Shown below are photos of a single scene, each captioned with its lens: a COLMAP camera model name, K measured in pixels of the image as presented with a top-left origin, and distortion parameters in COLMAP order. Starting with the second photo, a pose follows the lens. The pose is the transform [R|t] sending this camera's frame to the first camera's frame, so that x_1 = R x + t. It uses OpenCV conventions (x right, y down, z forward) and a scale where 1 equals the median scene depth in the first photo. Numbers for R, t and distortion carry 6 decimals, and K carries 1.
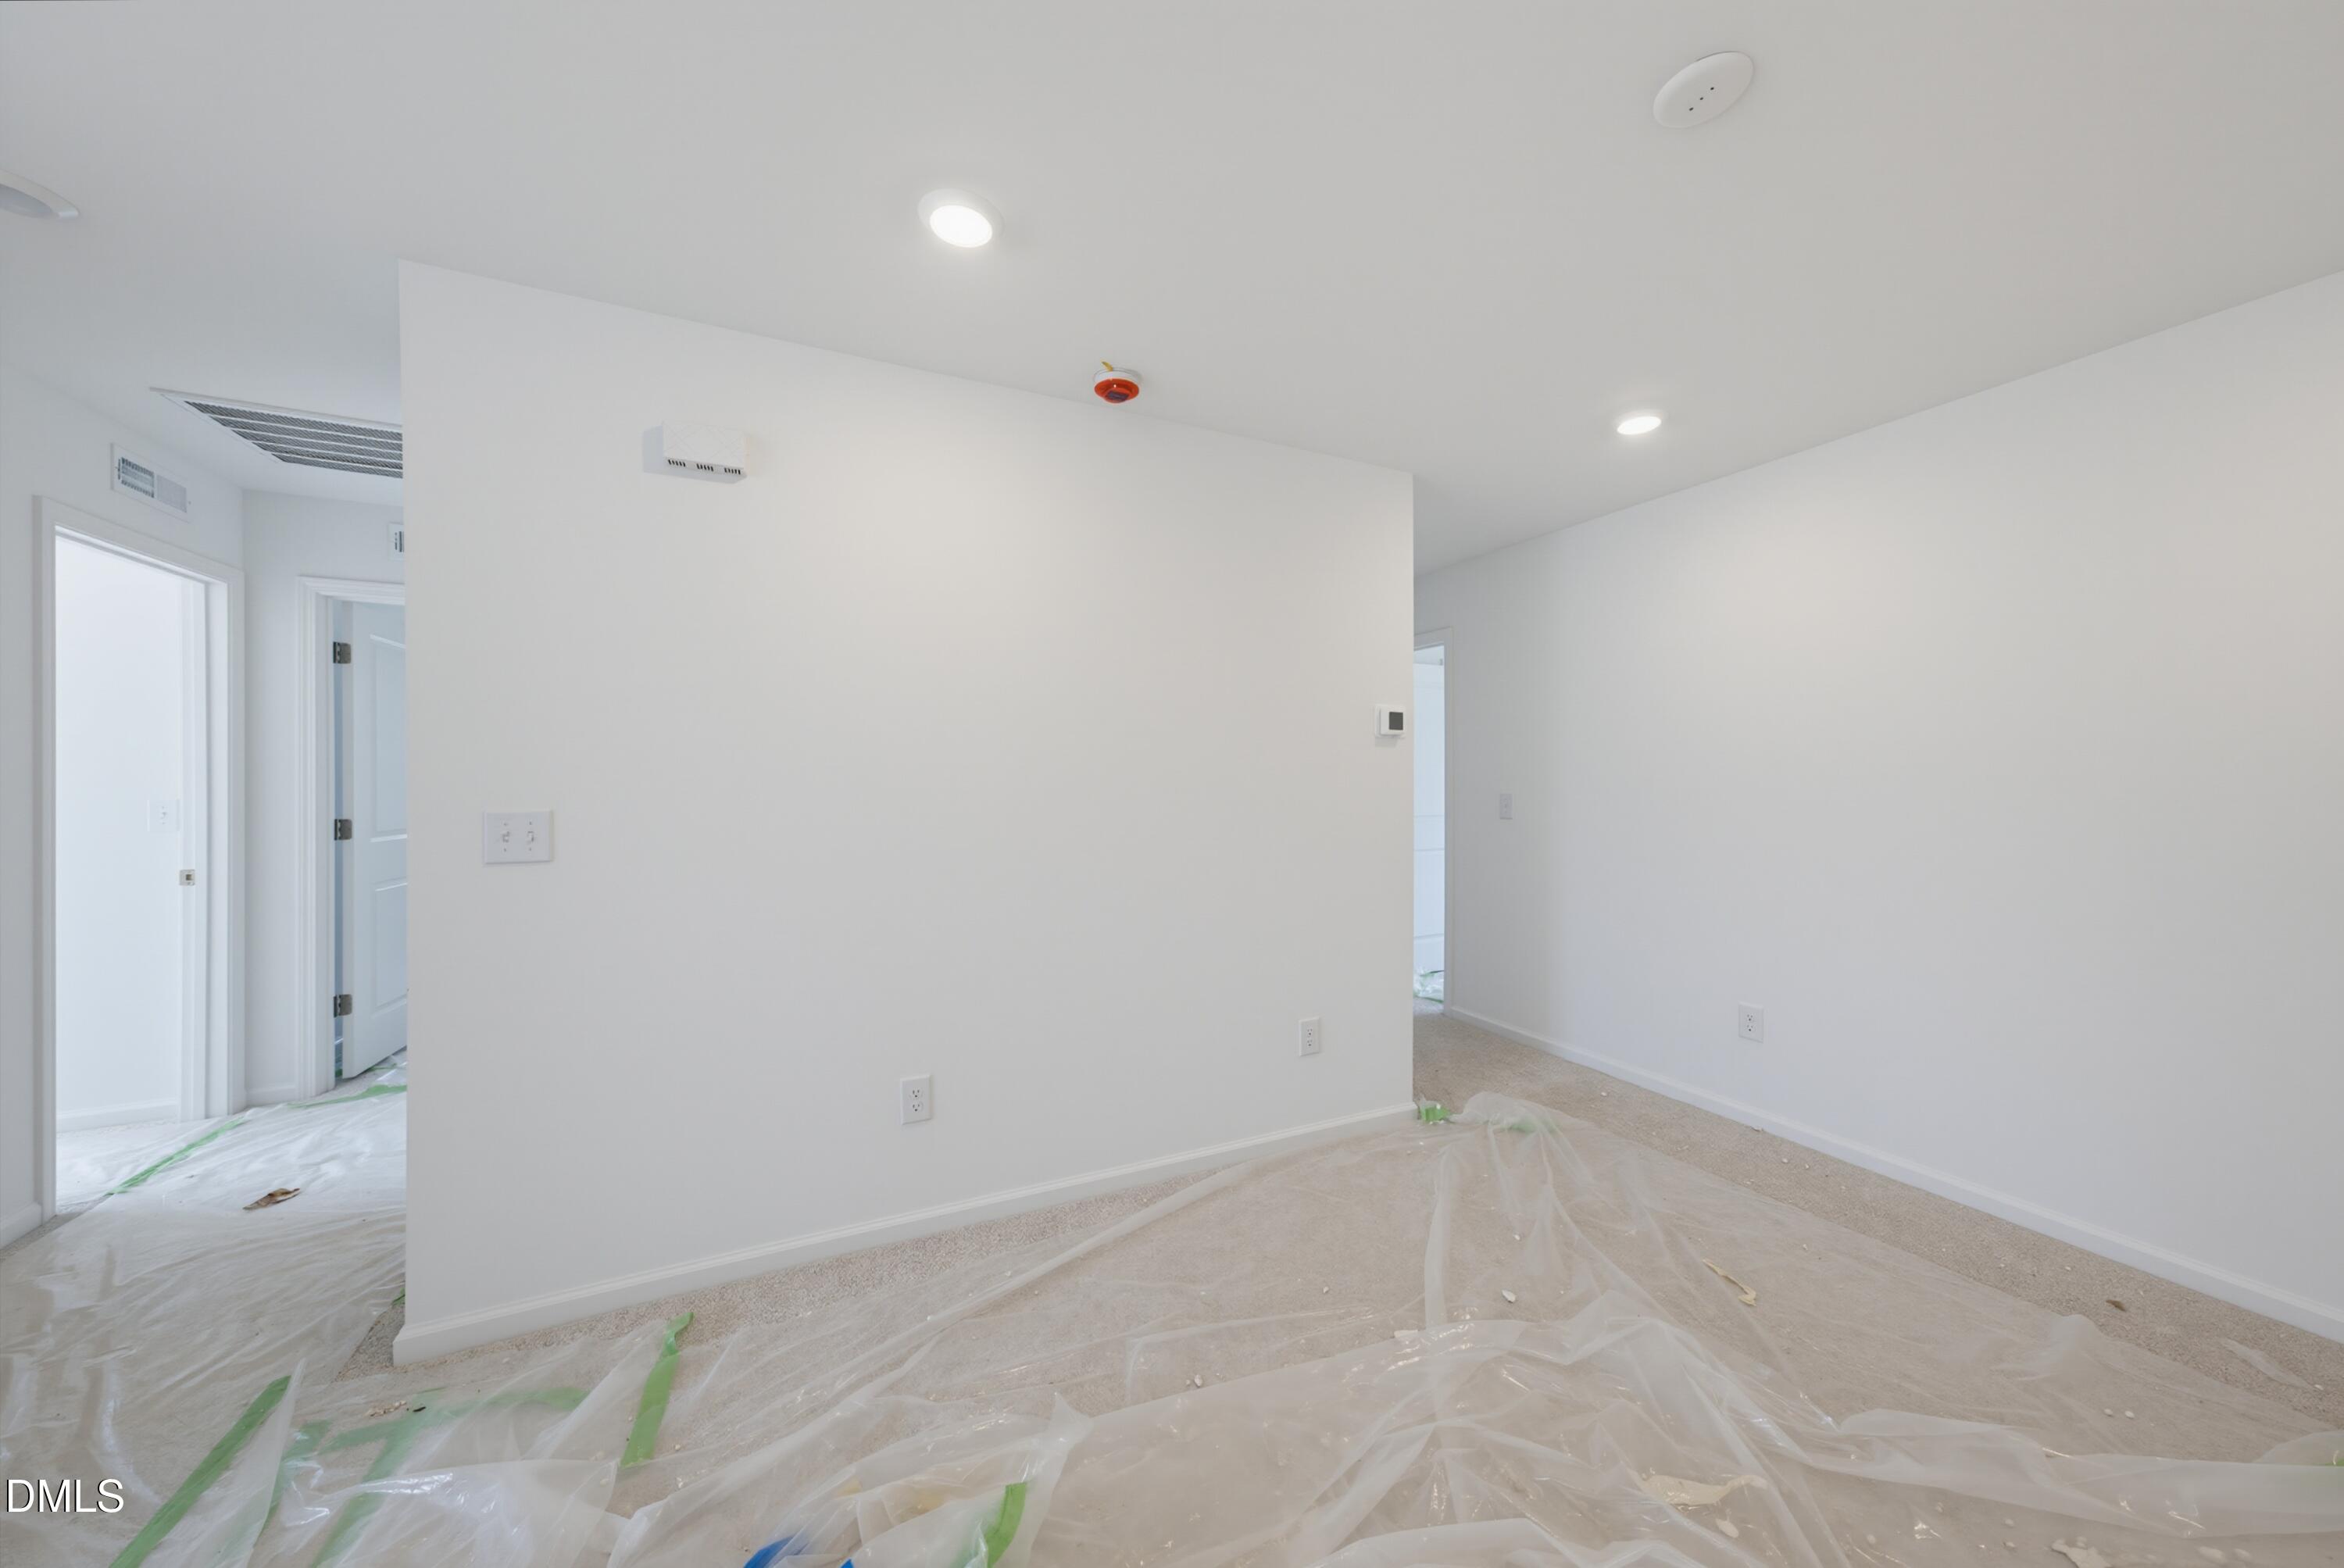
lens RADIAL K [[810.0, 0, 1180.3], [0, 810.0, 782.5], [0, 0, 1]] dist [0.000730, 0.000055]
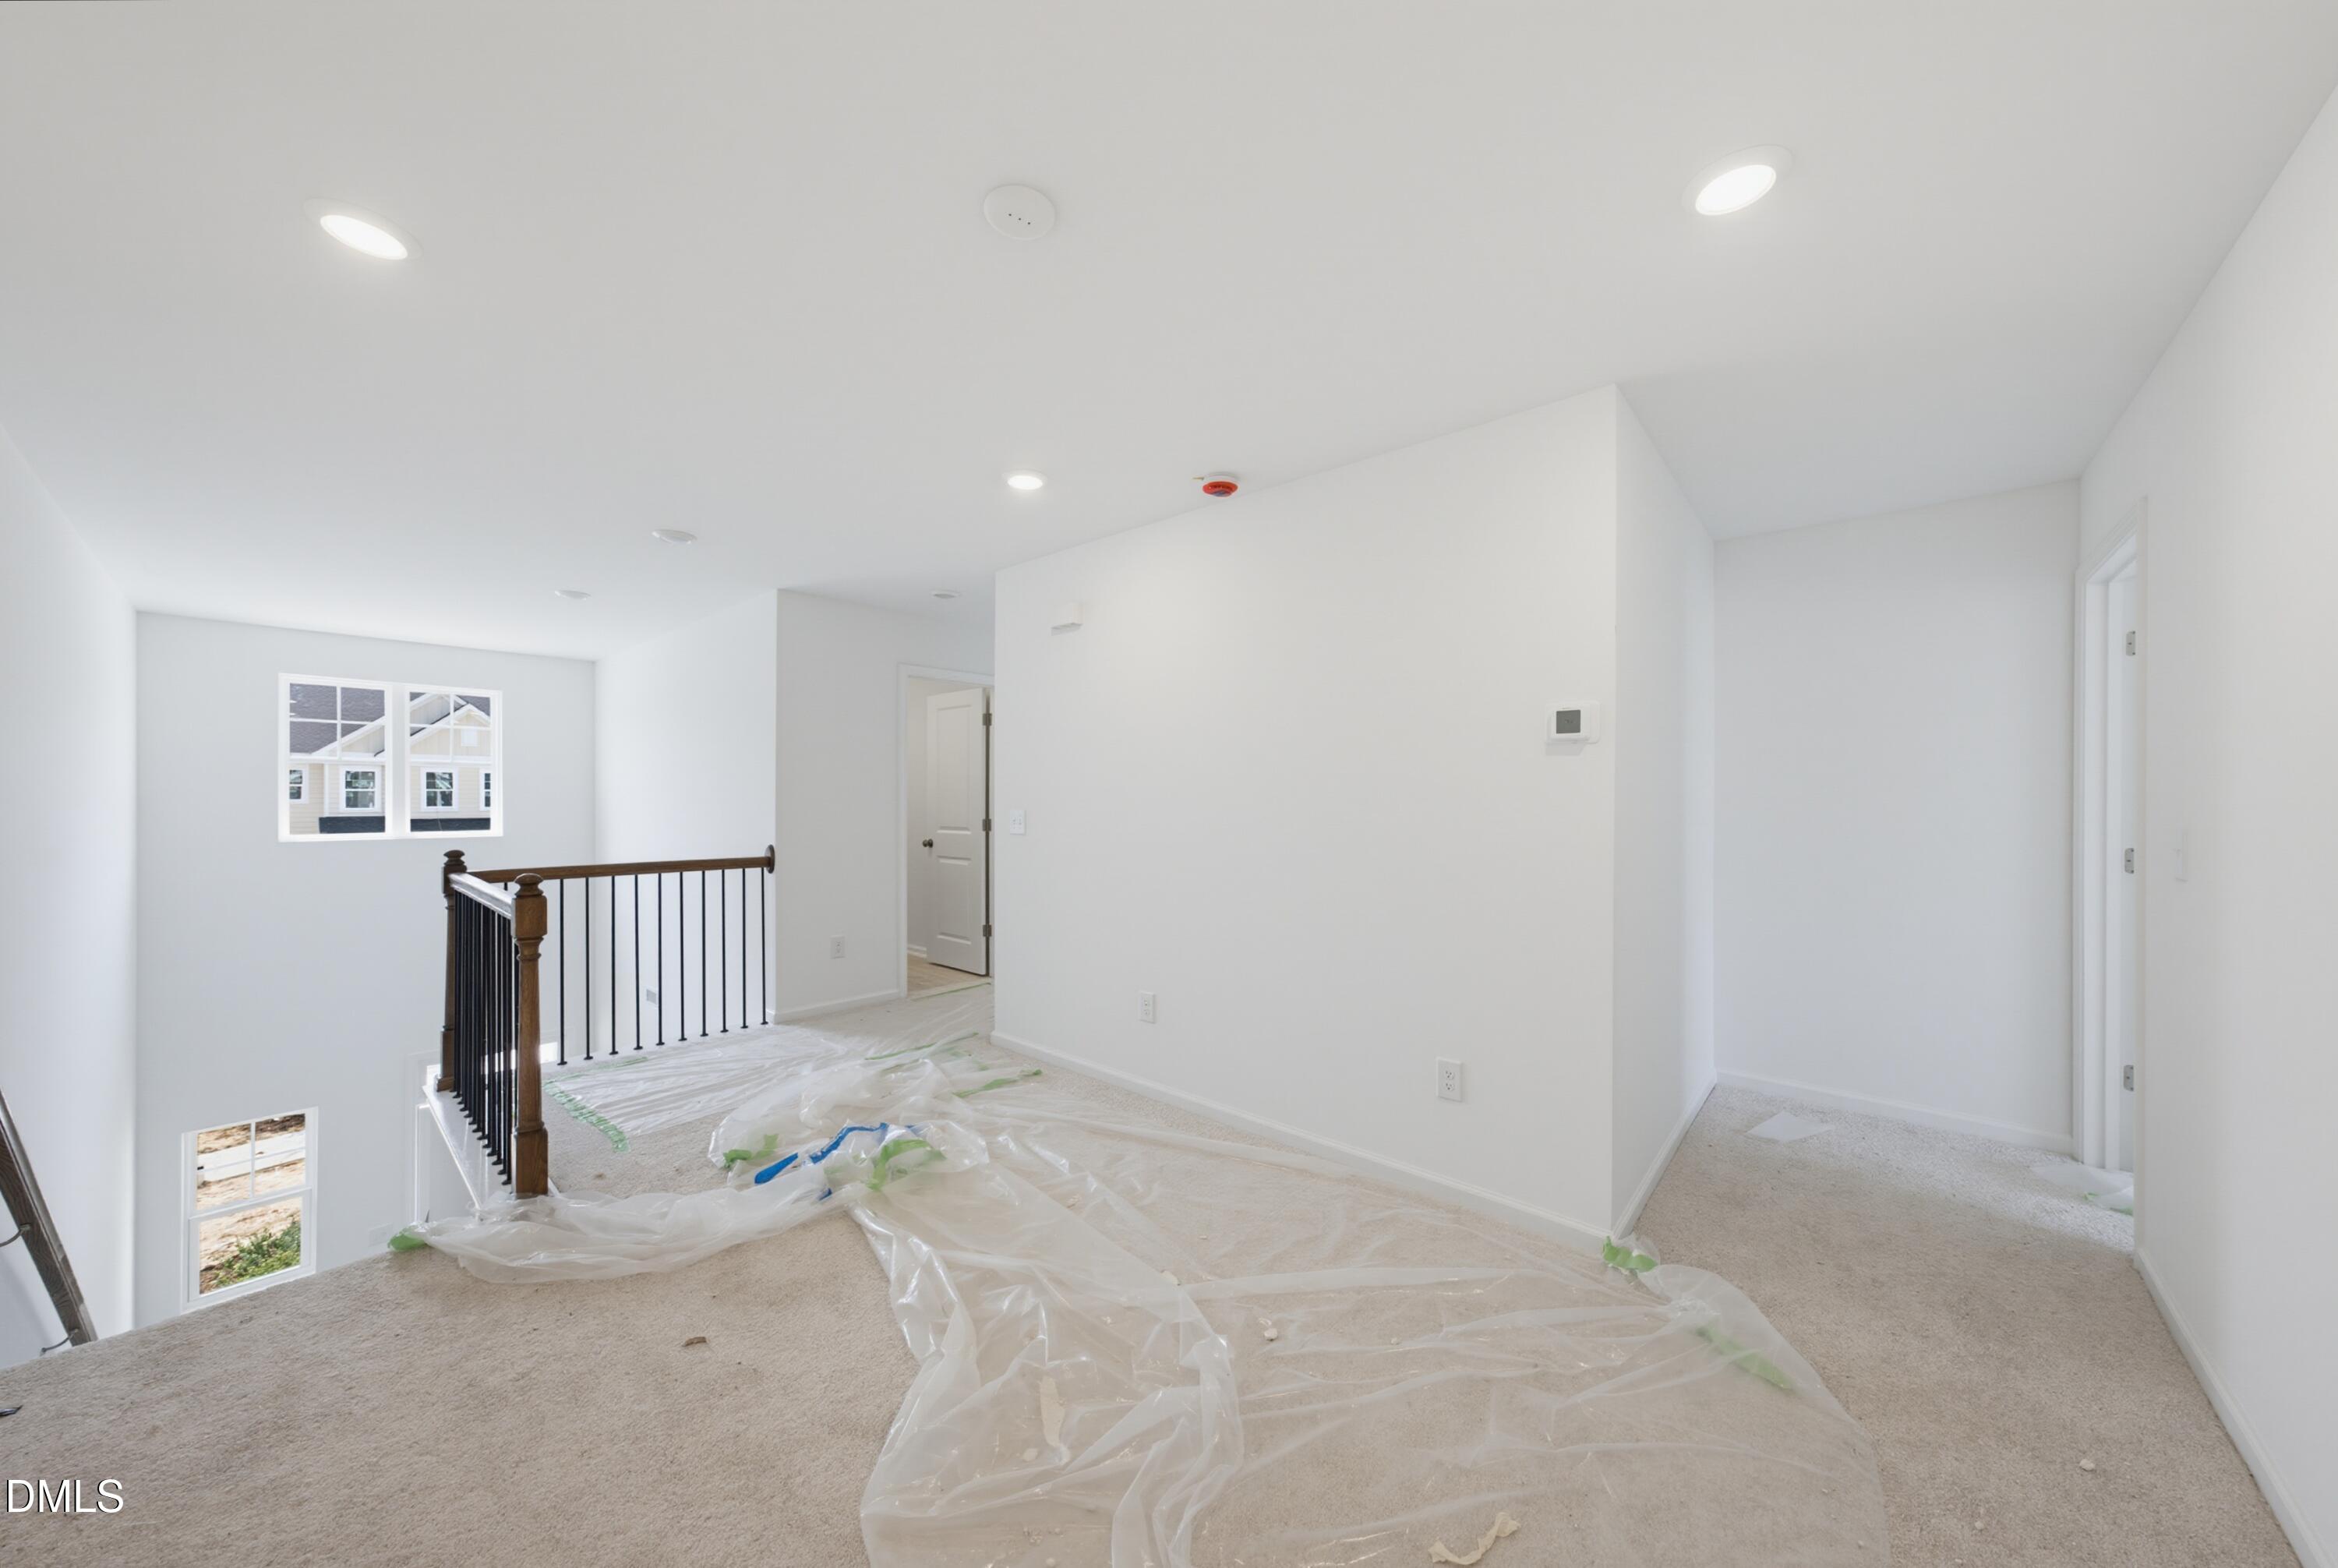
lens RADIAL K [[808.0, 0, 1176.0], [0, 808.0, 790.6], [0, 0, 1]] dist [0.000730, 0.000055]
pose [[0.385423, 0.002685, -0.922736, 0.837991], [0.003988, 0.999982, 0.004576, -0.014880], [0.922732, -0.005443, 0.385405, 0.355452]]
